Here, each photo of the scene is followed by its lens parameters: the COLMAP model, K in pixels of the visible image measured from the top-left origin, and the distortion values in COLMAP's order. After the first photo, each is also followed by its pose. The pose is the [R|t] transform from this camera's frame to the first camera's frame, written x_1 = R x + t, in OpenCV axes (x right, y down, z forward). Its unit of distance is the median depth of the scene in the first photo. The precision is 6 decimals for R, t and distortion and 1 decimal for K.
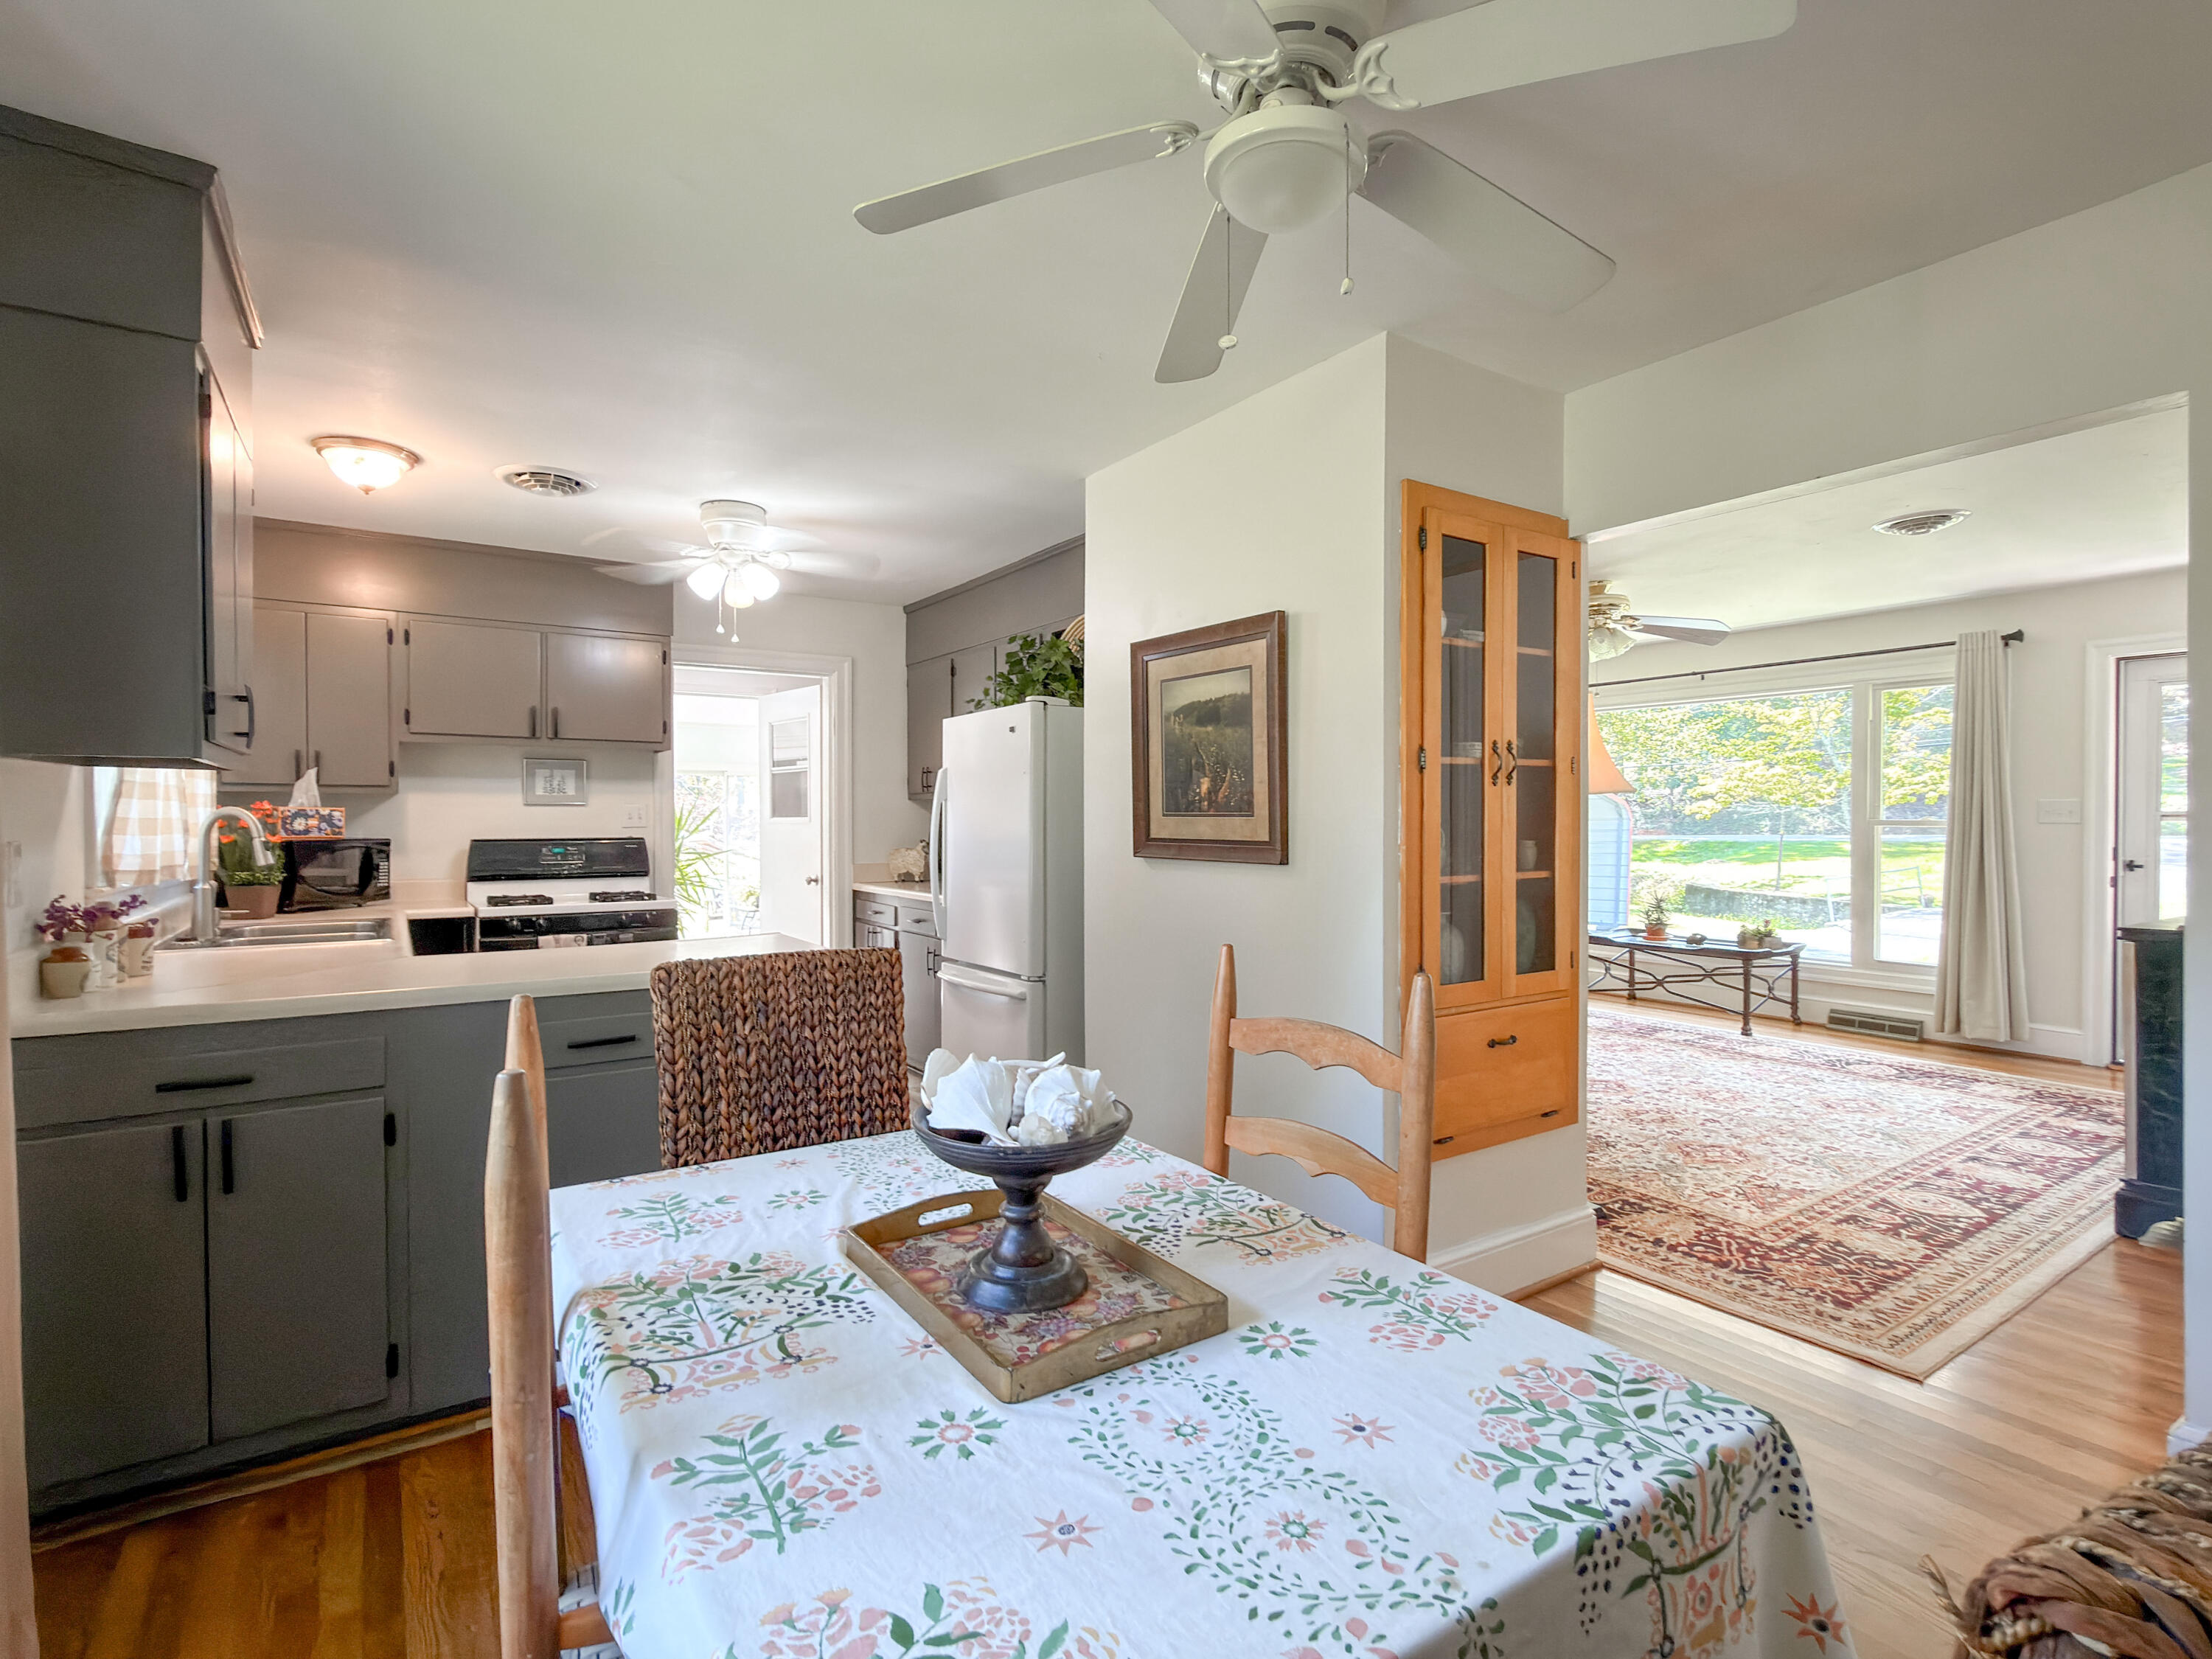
lens RADIAL K [[1063.8, 0, 1106.0], [0, 1063.8, 829.5], [0, 0, 1]] dist [0.002734, -0.000014]
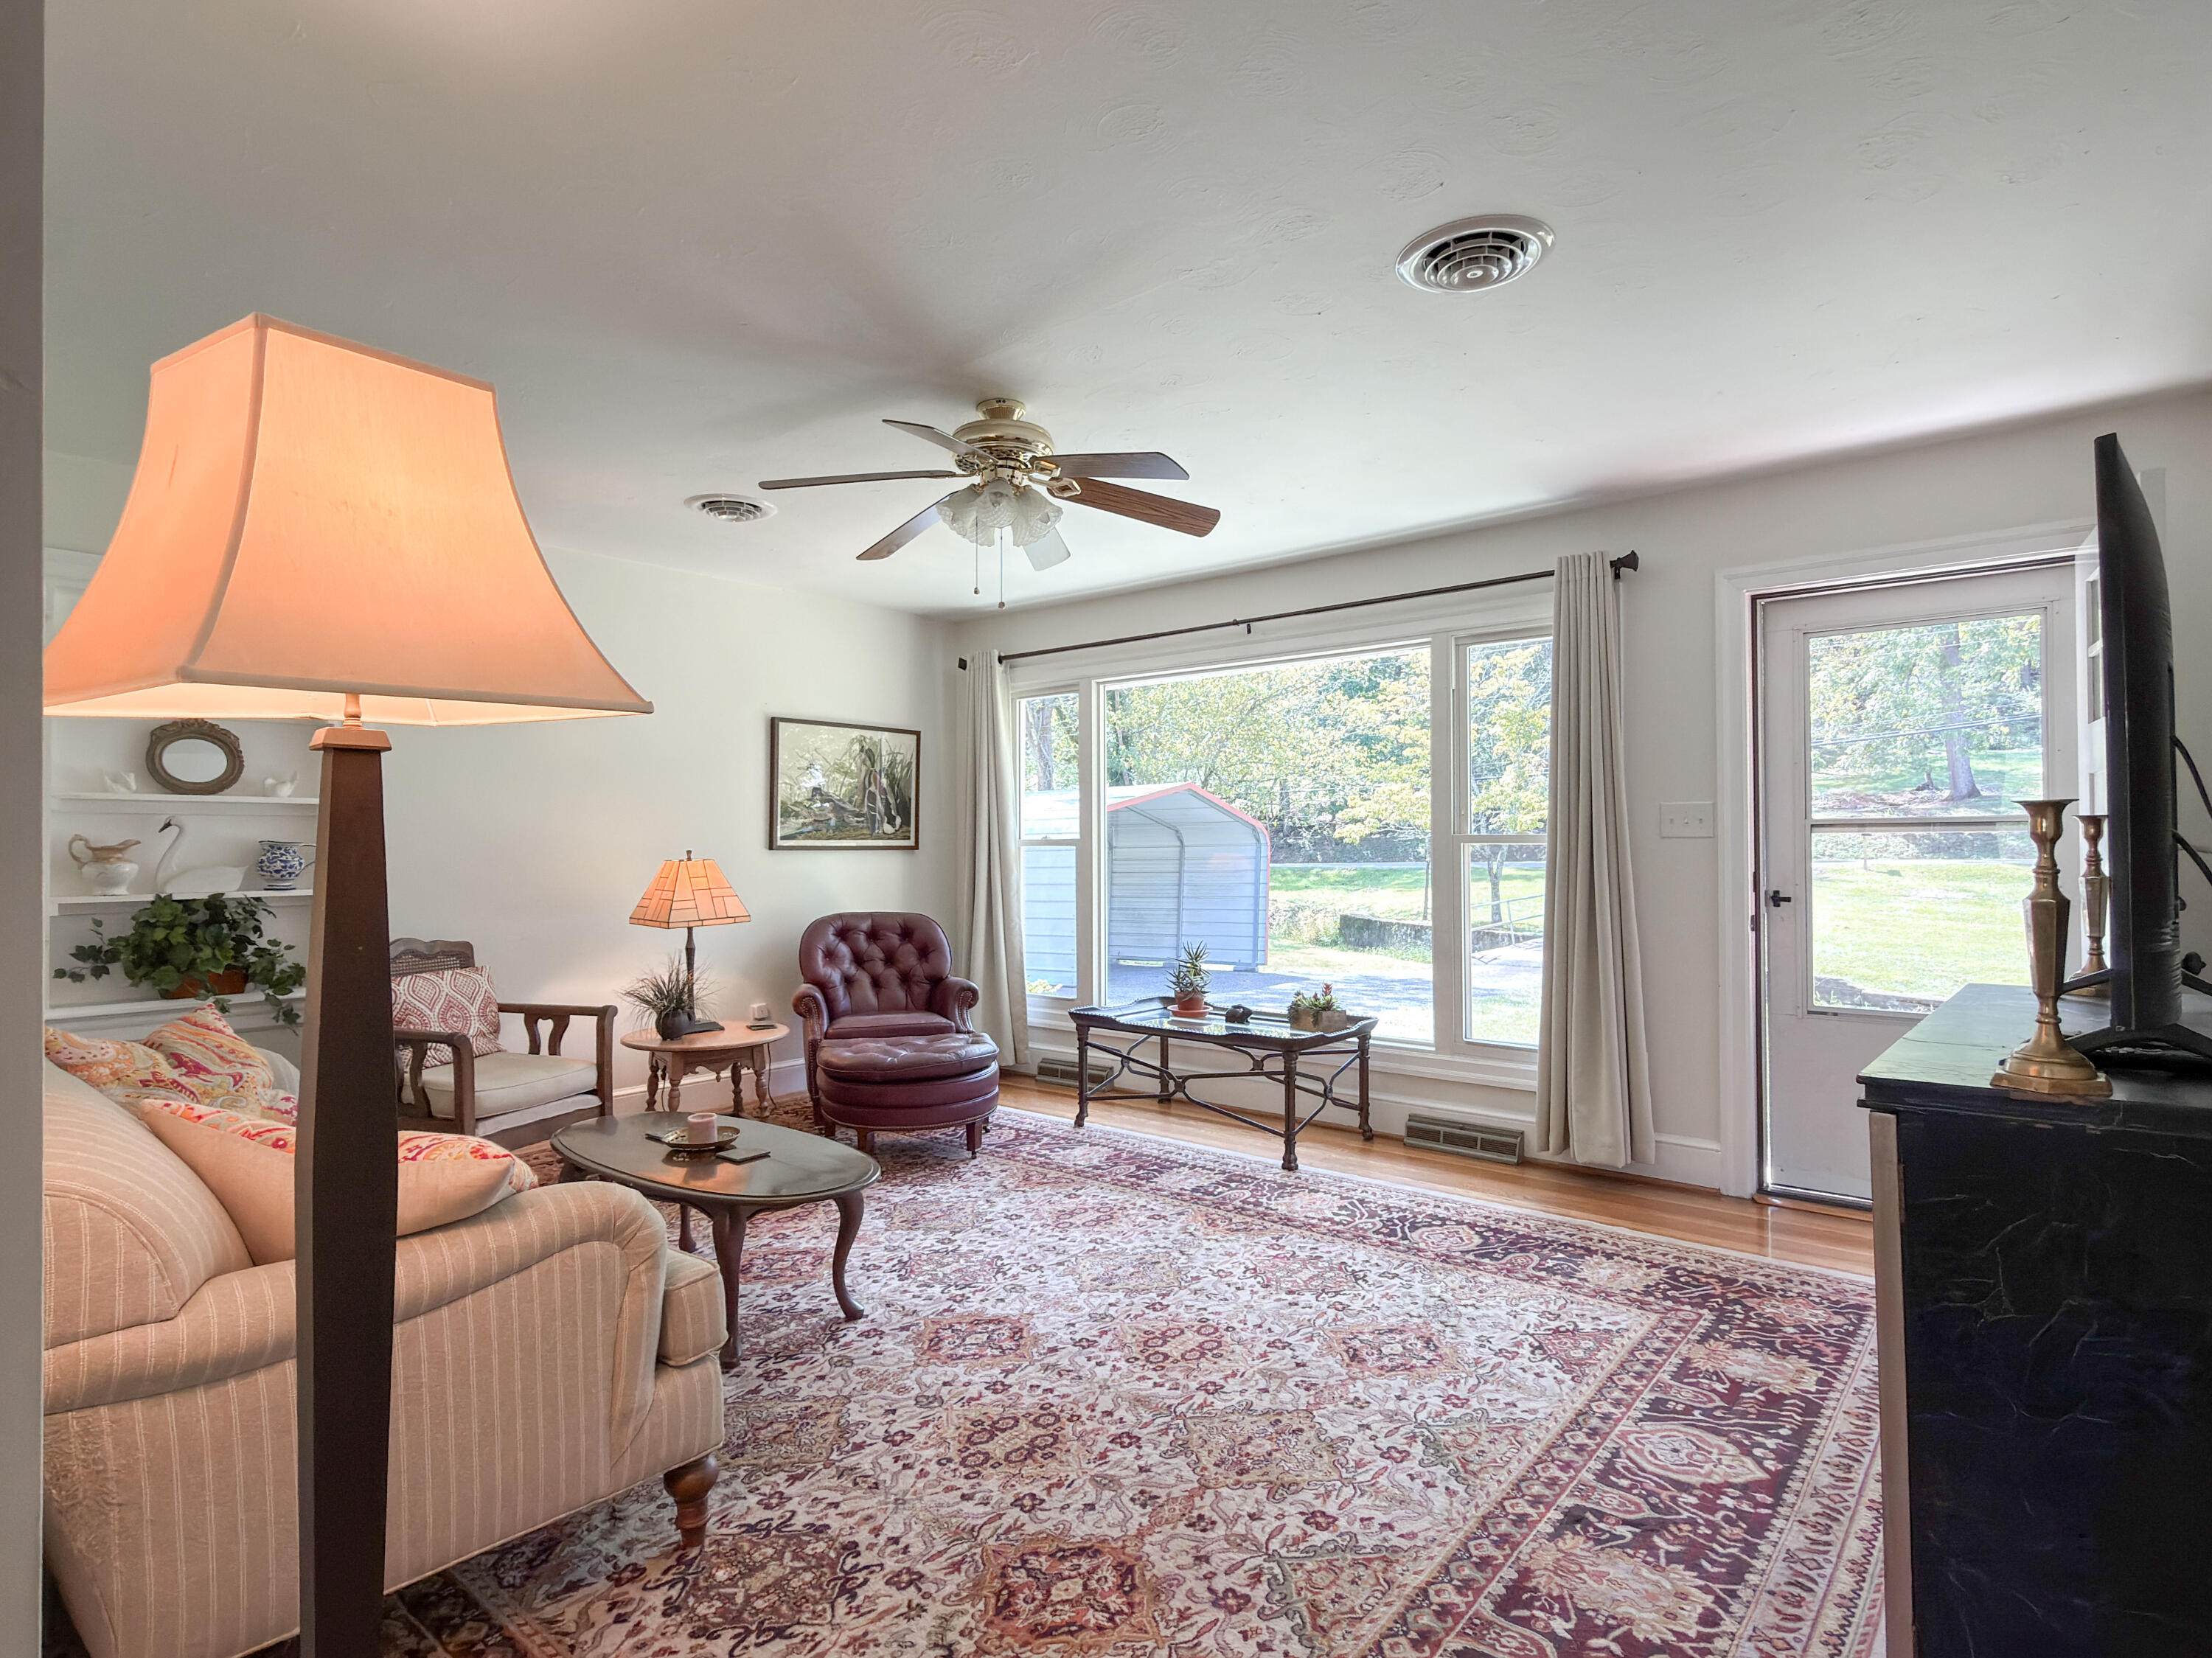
lens RADIAL K [[1163.9, 0, 1106.0], [0, 1163.9, 829.0], [0, 0, 1]] dist [0.002659, 0.000069]
pose [[0.959968, 0.002642, 0.280096, 0.325344], [0.004791, 0.999654, -0.025850, 0.006326], [-0.280068, 0.026157, 0.959624, 0.384152]]
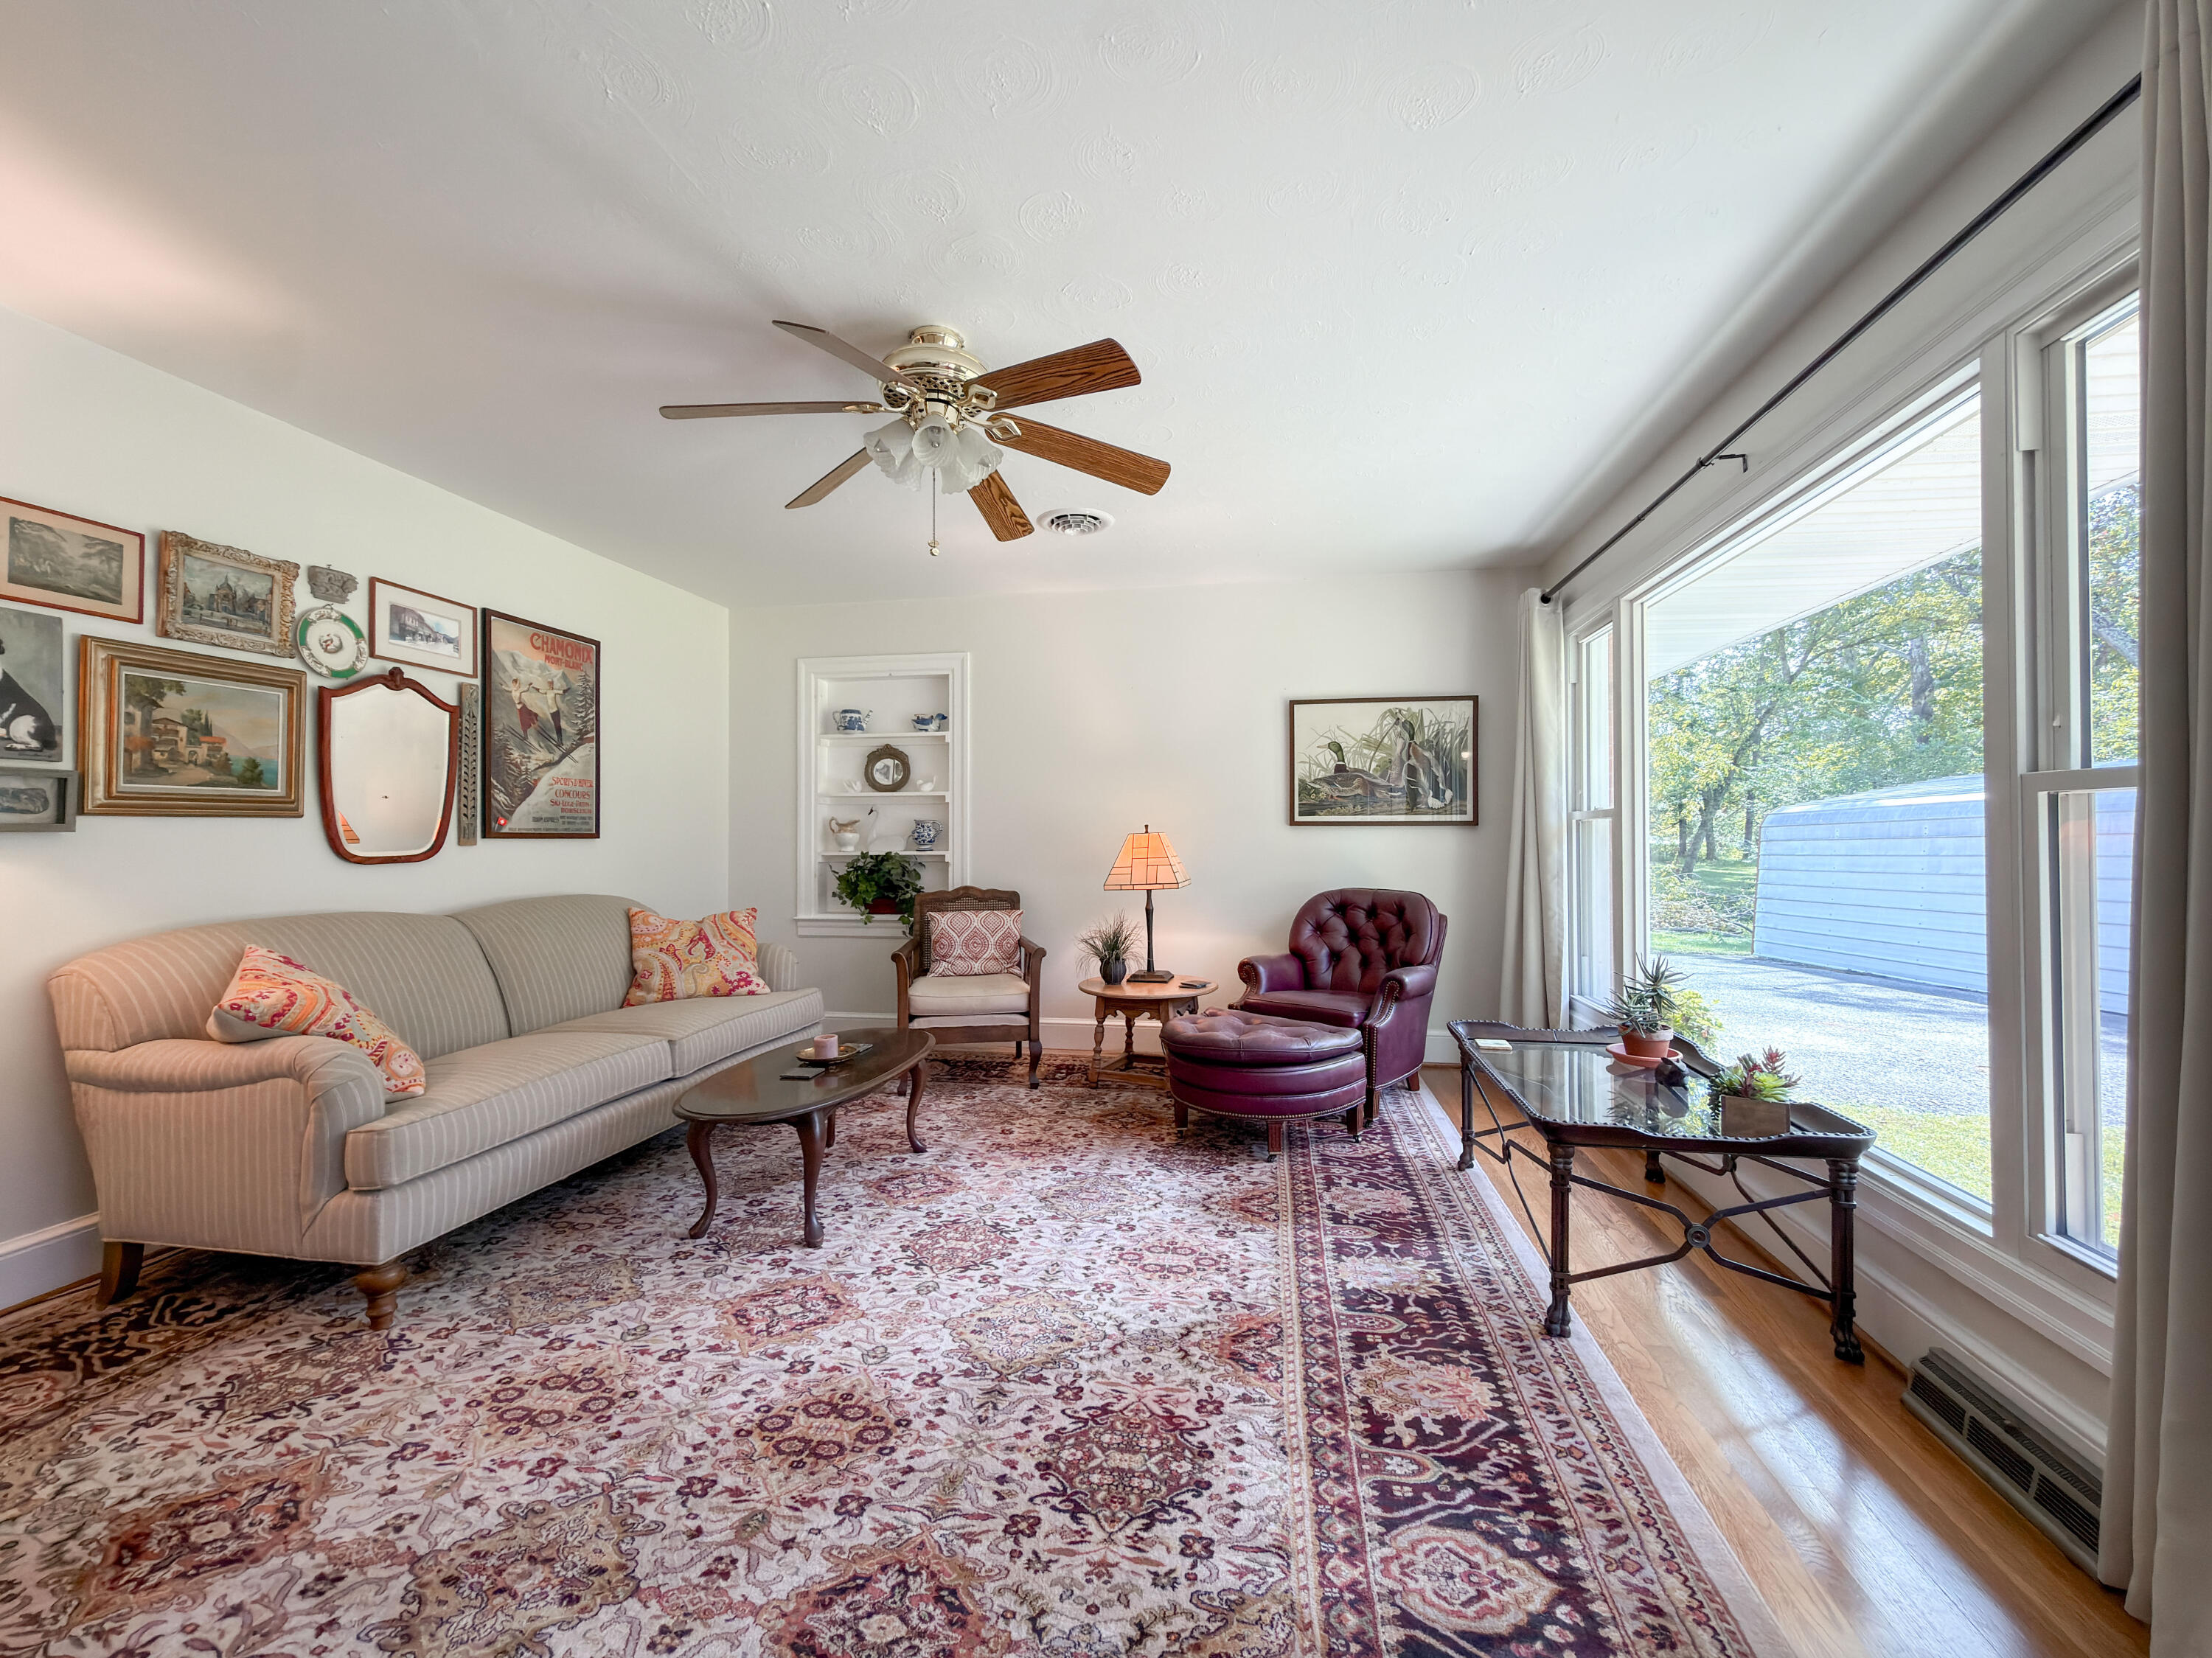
lens RADIAL K [[920.7, 0, 1106.0], [0, 920.7, 829.0], [0, 0, 1]] dist [0.000244, -0.000359]
pose [[0.729949, -0.005168, -0.683482, 0.787651], [-0.007073, 0.999861, -0.015114, 0.014324], [0.683465, 0.015867, 0.729811, 0.697239]]
